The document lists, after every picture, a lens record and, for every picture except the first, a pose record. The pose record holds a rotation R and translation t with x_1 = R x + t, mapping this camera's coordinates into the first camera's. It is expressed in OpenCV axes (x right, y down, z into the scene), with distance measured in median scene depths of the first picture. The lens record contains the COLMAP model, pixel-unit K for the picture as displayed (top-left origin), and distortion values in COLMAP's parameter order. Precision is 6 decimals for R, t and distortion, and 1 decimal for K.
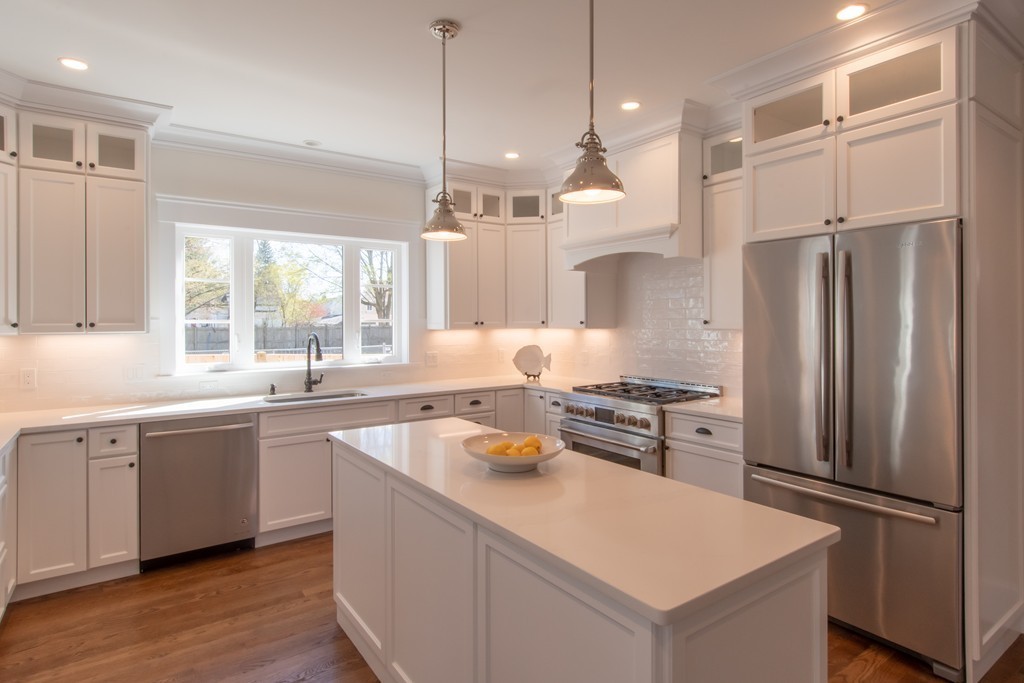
lens RADIAL K [[548.7, 0, 509.5], [0, 548.7, 322.0], [0, 0, 1]] dist [0.003972, -0.002953]
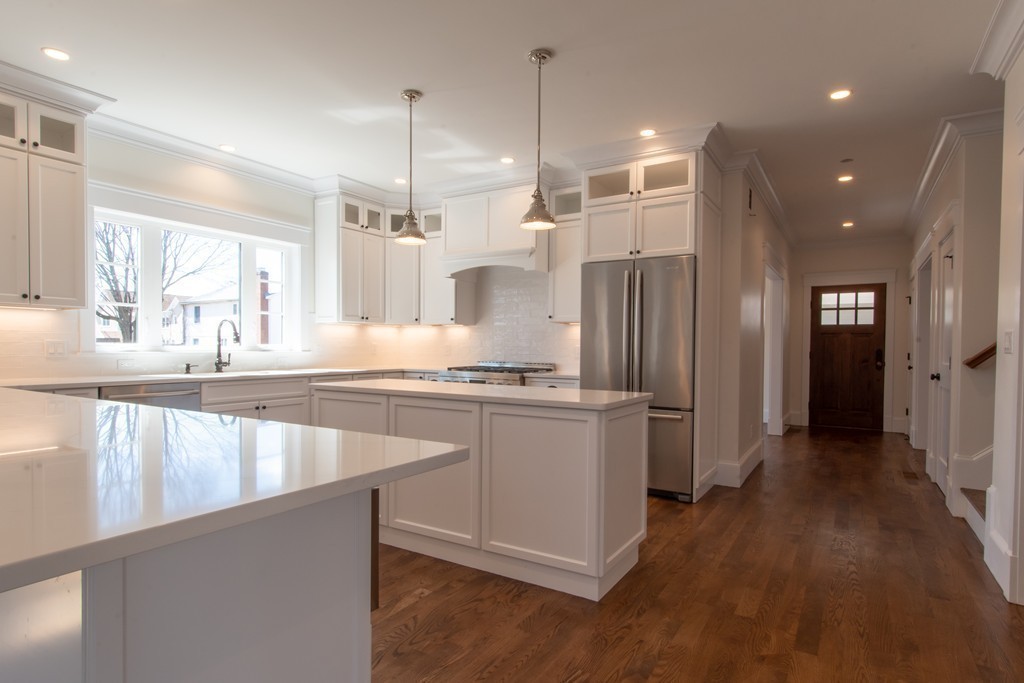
lens RADIAL K [[548.7, 0, 517.9], [0, 548.7, 361.1], [0, 0, 1]] dist [0.003972, -0.002953]
pose [[0.918022, 0.001129, 0.396528, -0.326967], [-0.012078, 0.999612, 0.025118, 0.090122], [-0.396346, -0.027848, 0.917679, -0.335255]]
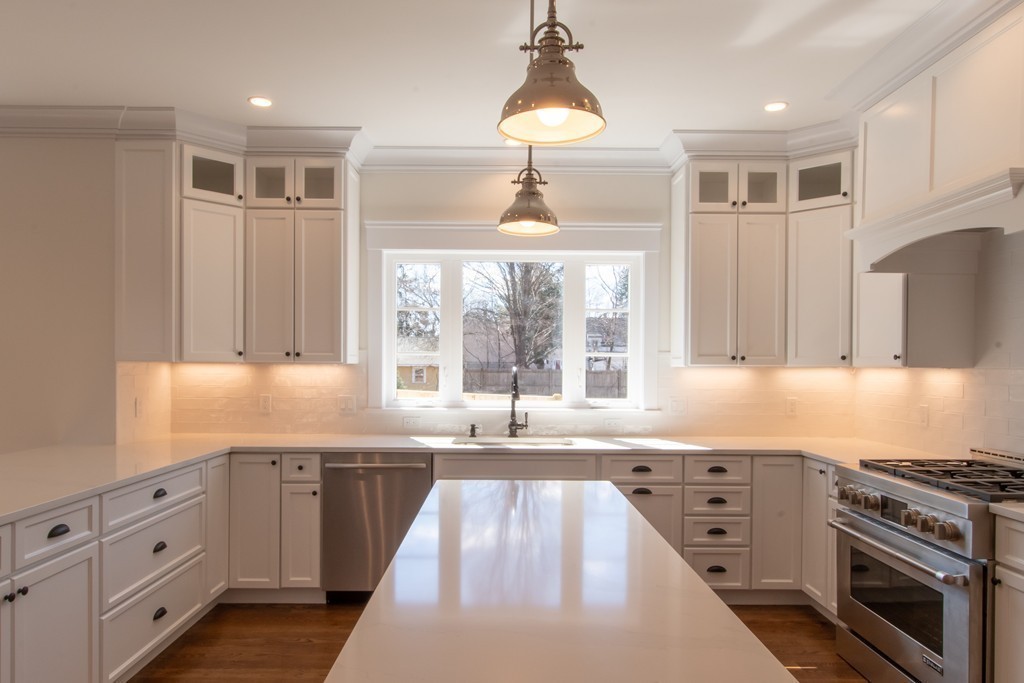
lens RADIAL K [[672.6, 0, 506.0], [0, 672.6, 372.4], [0, 0, 1]] dist [0.004381, -0.002524]
pose [[0.821125, 0.016938, -0.570497, 0.281551], [-0.011788, 0.999850, 0.012719, 0.018876], [0.570626, -0.003719, 0.821201, 0.182906]]
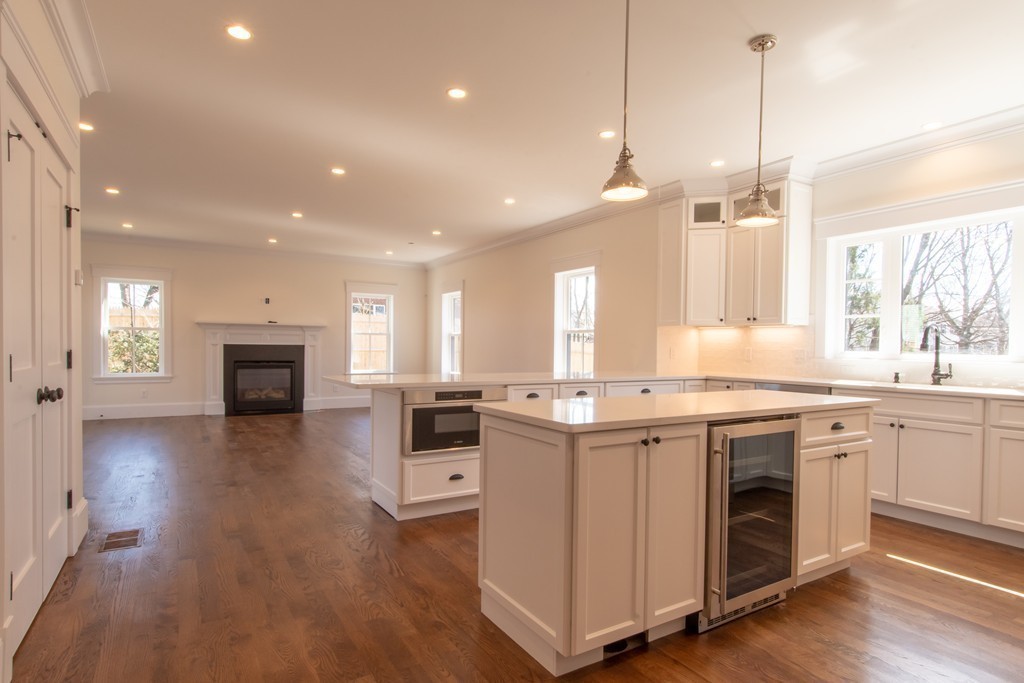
lens RADIAL K [[548.7, 0, 516.6], [0, 548.7, 363.6], [0, 0, 1]] dist [0.003972, -0.002953]
pose [[-0.064345, 0.035033, -0.997313, 0.831705], [-0.012461, 0.999277, 0.035906, 0.083700], [0.997850, 0.014738, -0.063862, 0.425916]]
